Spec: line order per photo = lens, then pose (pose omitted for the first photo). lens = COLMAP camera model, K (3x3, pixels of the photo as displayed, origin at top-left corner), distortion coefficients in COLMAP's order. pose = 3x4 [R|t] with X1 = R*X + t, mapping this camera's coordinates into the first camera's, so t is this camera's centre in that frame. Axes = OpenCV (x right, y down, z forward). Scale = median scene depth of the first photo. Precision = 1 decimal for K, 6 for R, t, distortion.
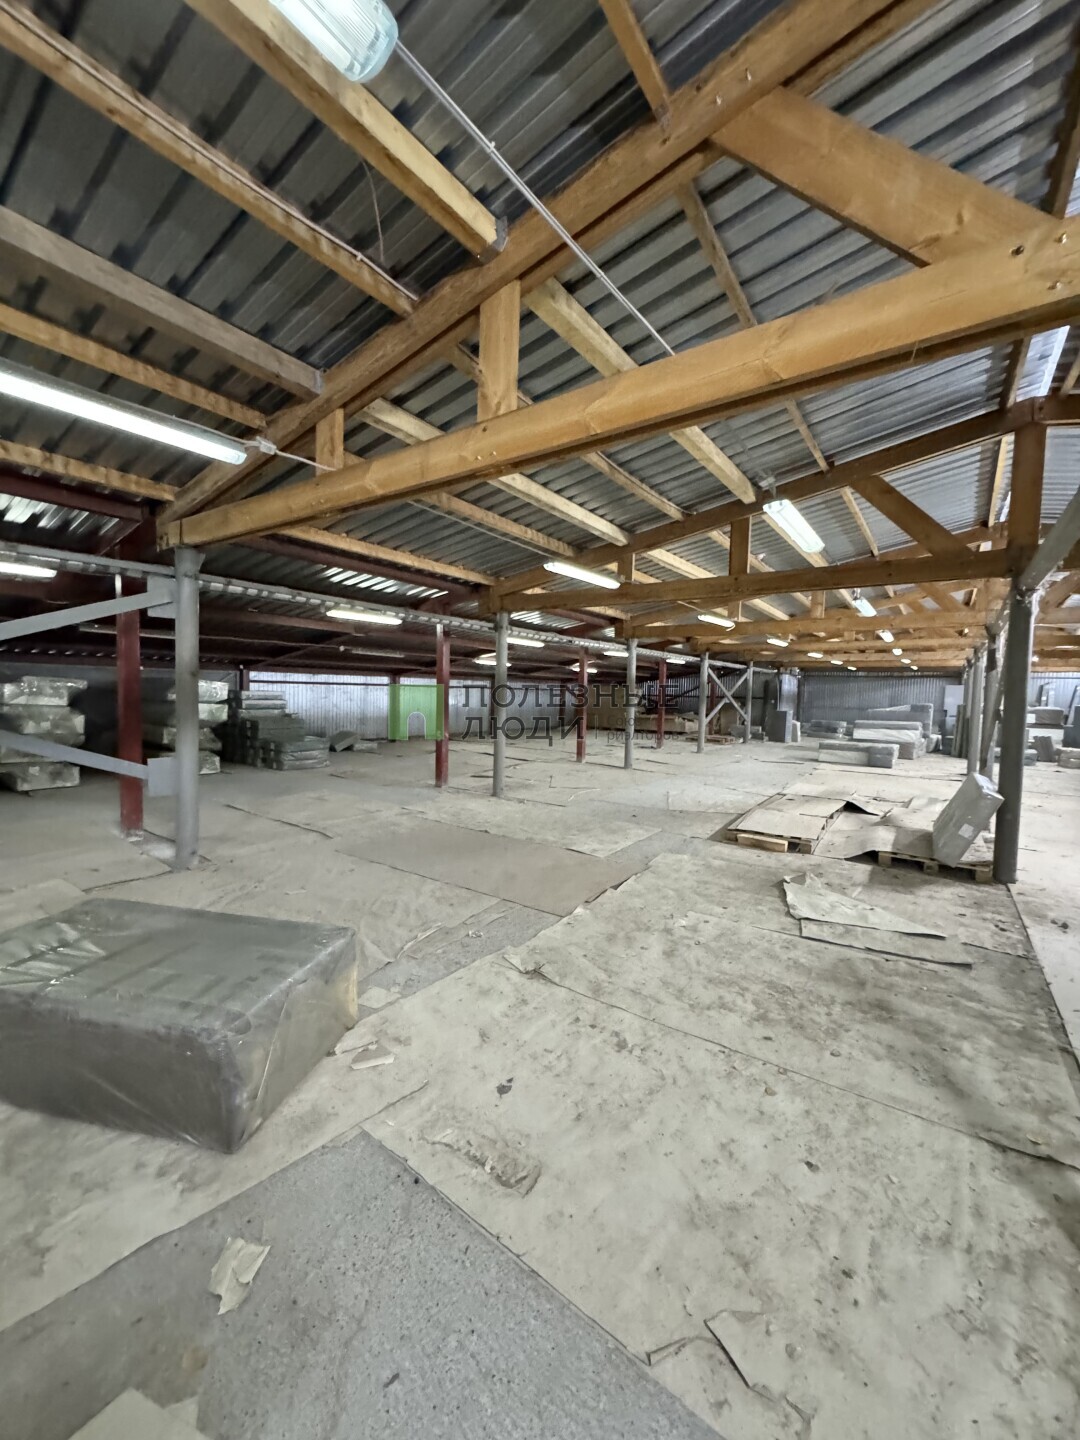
lens RADIAL K [[578.9, 0, 536.4], [0, 578.9, 720.3], [0, 0, 1]] dist [-0.000939, -0.000011]
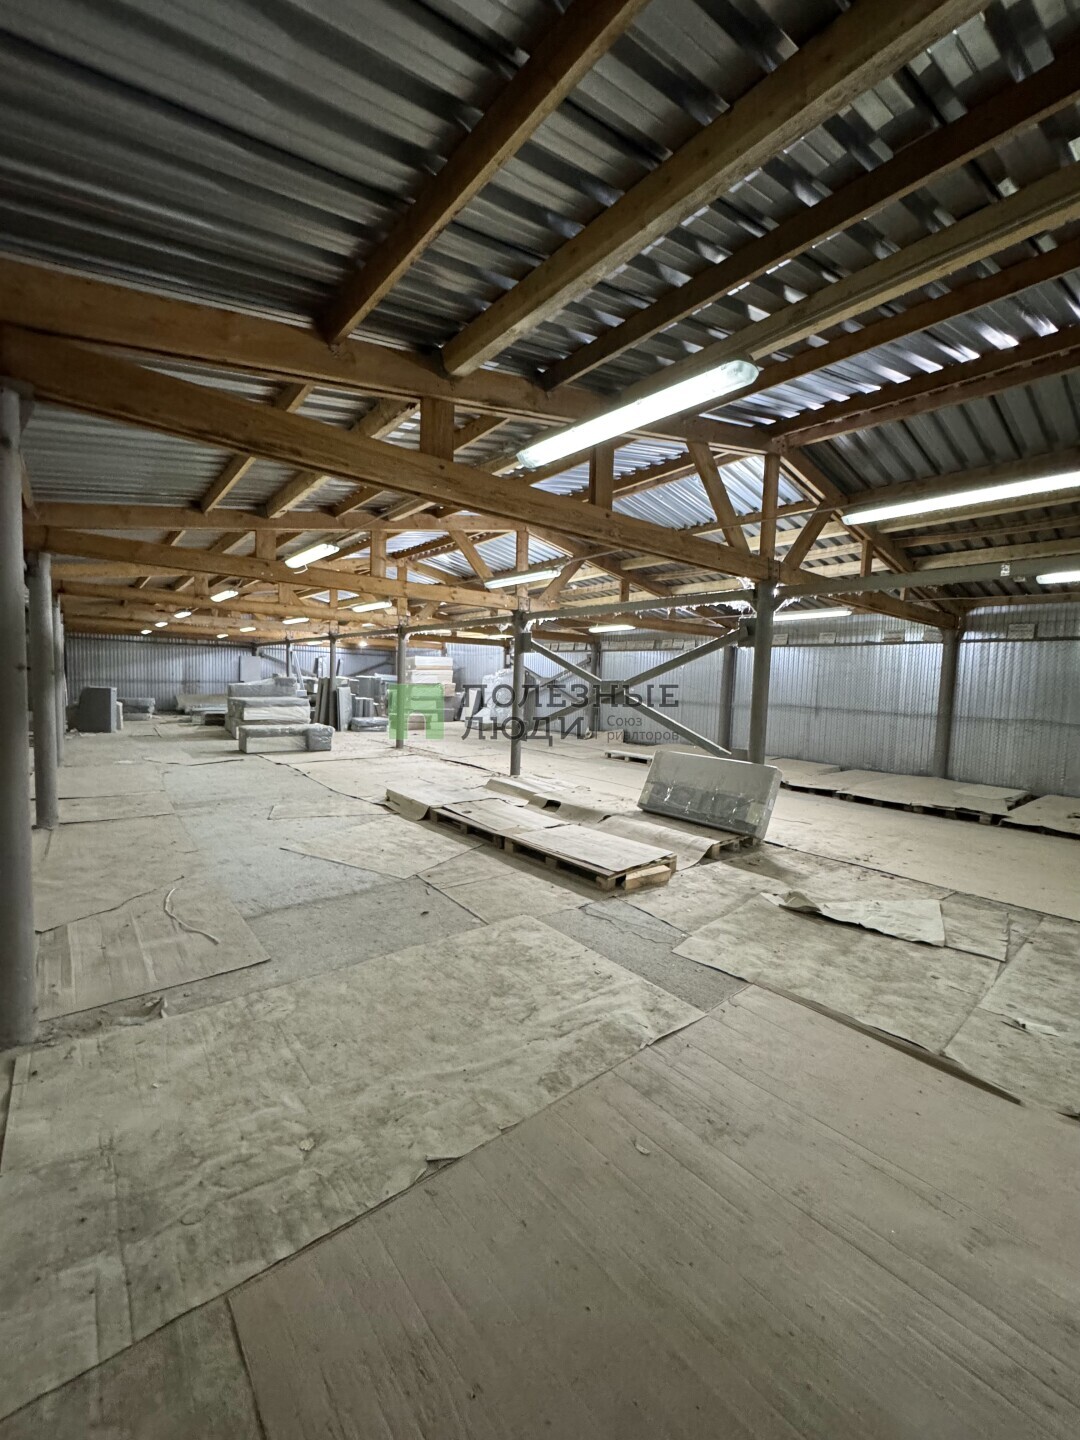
lens RADIAL K [[578.9, 0, 536.6], [0, 578.9, 721.4], [0, 0, 1]] dist [-0.000939, -0.000011]
pose [[0.265080, -0.084008, 0.960560, -0.555268], [0.024450, 0.996463, 0.080401, -0.089863], [-0.963916, 0.002173, 0.266196, 1.417865]]
